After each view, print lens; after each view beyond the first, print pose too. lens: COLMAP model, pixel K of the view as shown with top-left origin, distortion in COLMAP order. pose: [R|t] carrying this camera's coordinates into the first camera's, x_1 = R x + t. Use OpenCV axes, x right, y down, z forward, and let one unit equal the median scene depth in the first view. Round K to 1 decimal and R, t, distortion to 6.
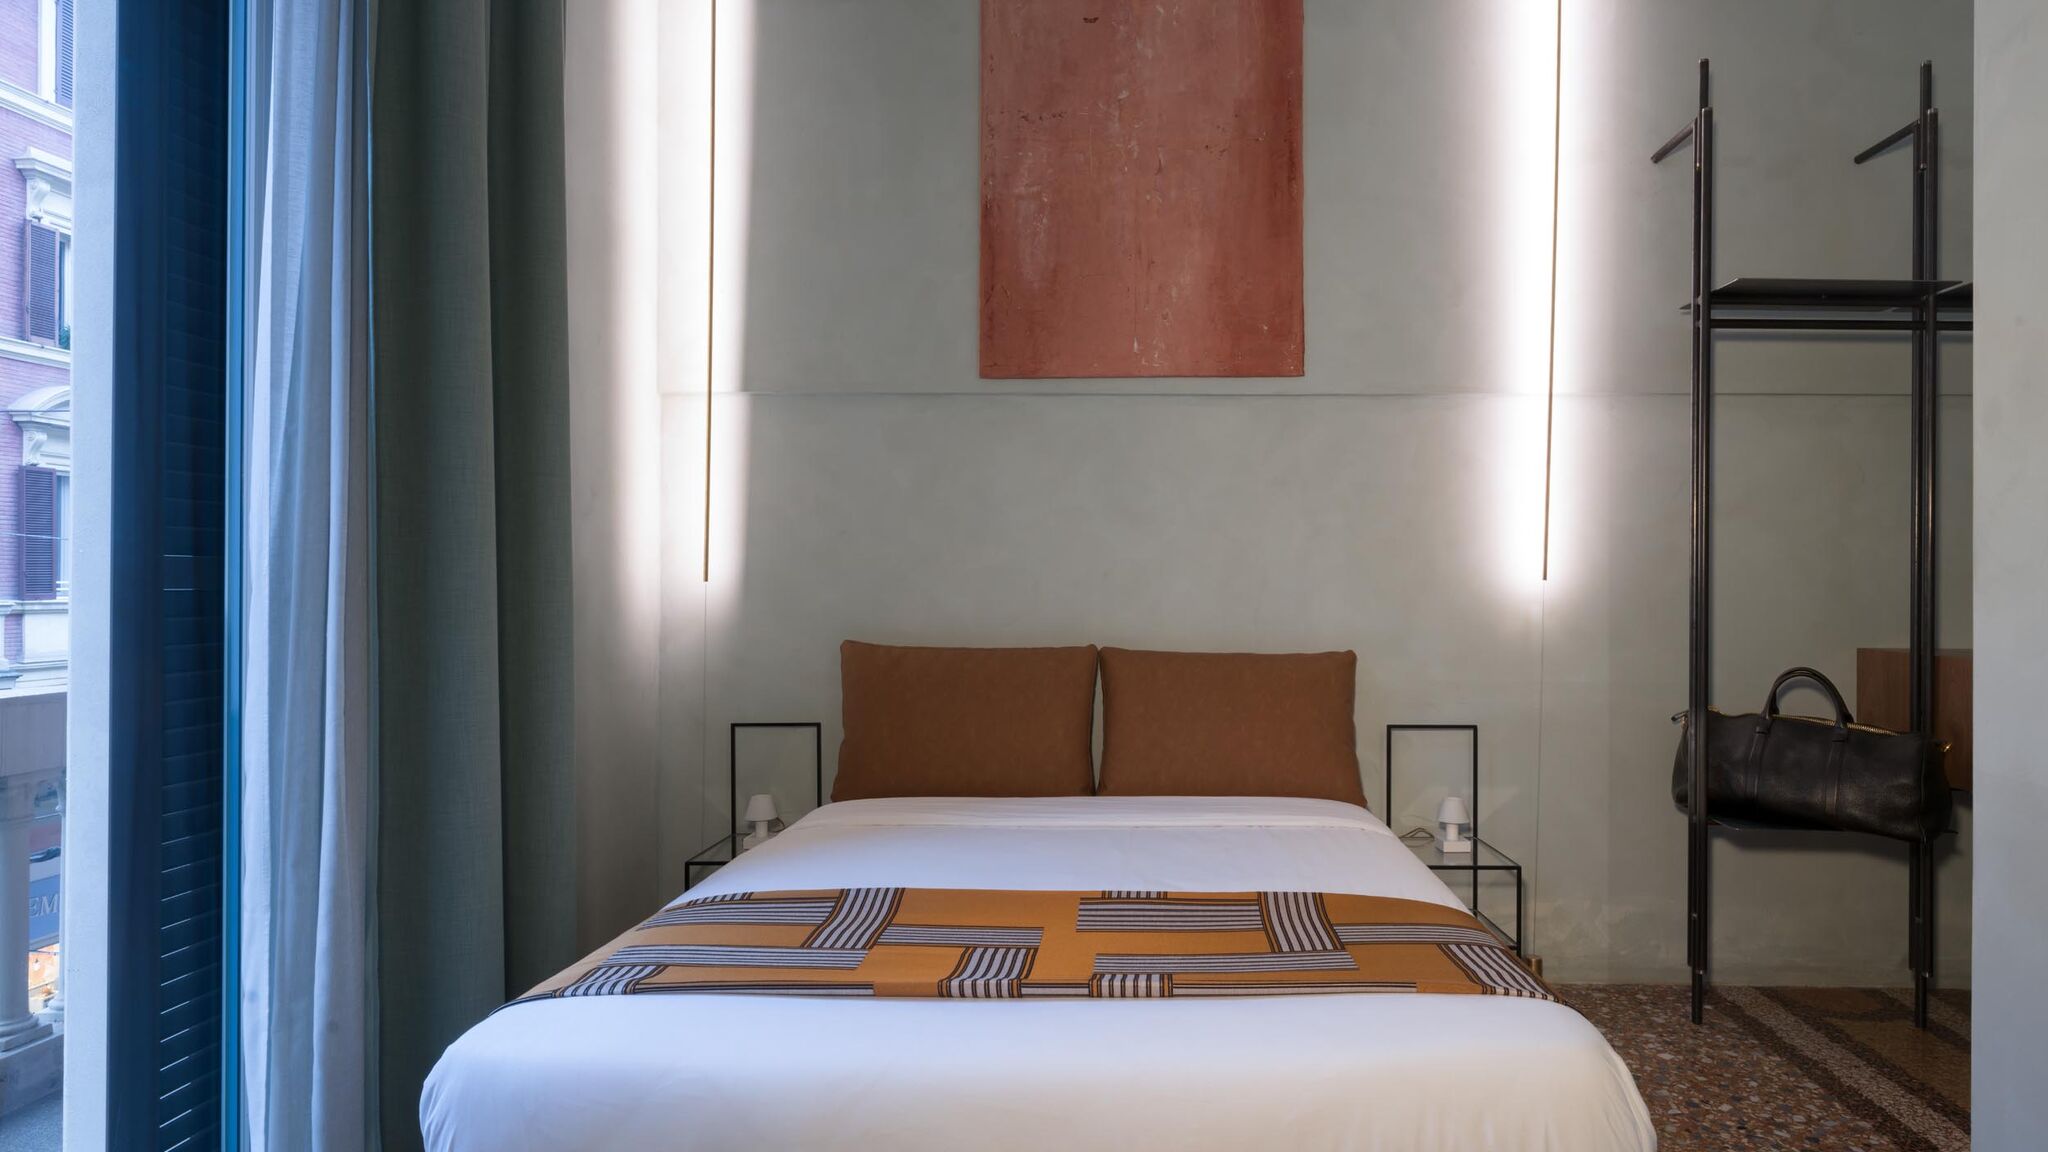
lens RADIAL K [[1045.3, 0, 1014.9], [0, 1045.3, 578.9], [0, 0, 1]] dist [-0.003871, -0.002158]
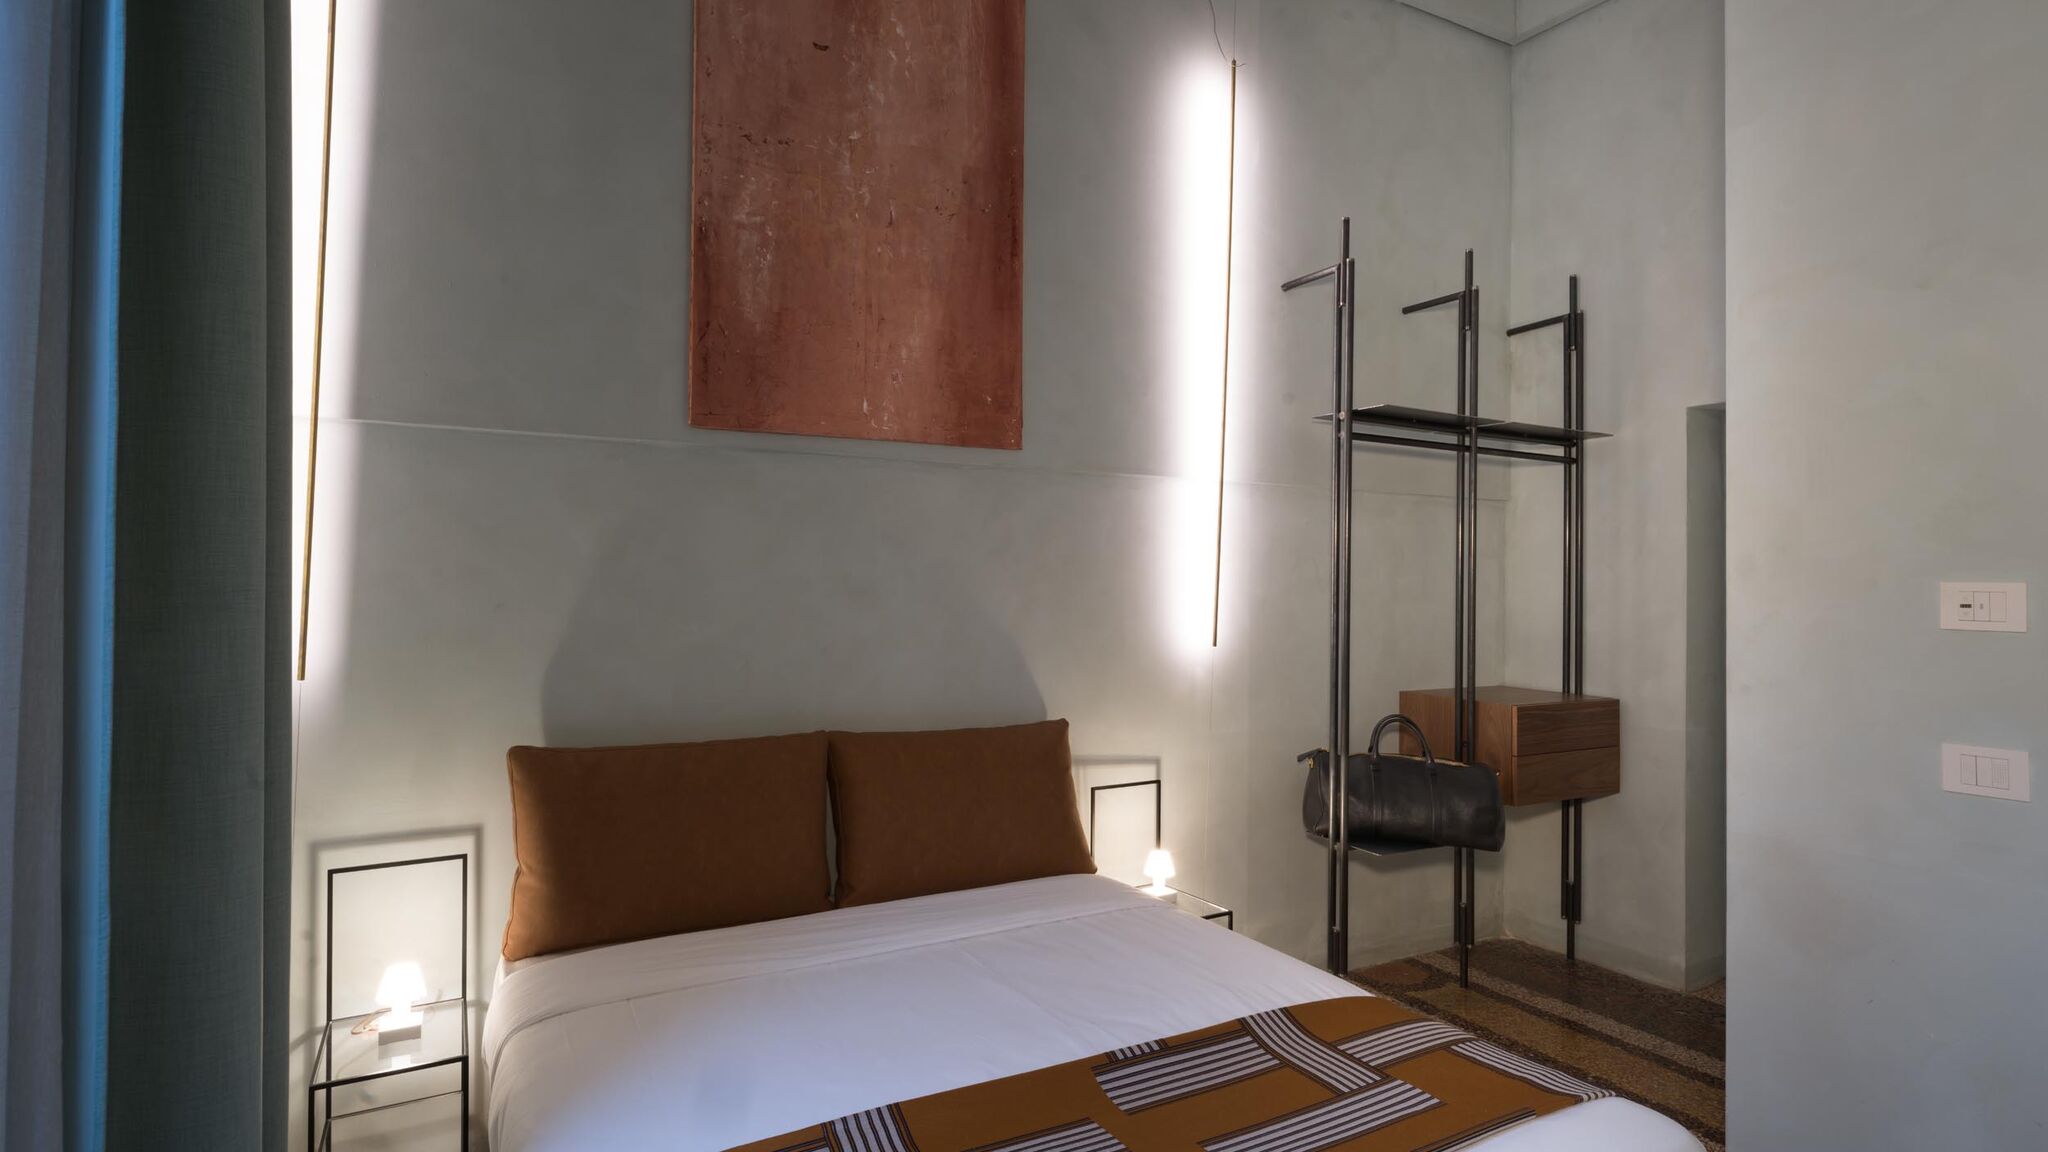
lens RADIAL K [[1045.3, 0, 1024.4], [0, 1045.3, 576.3], [0, 0, 1]] dist [-0.003871, -0.002158]
pose [[0.864165, 0.004520, 0.503188, -0.231134], [0.005621, 0.999811, -0.018634, -0.053231], [-0.503177, 0.018931, 0.863976, 0.127775]]
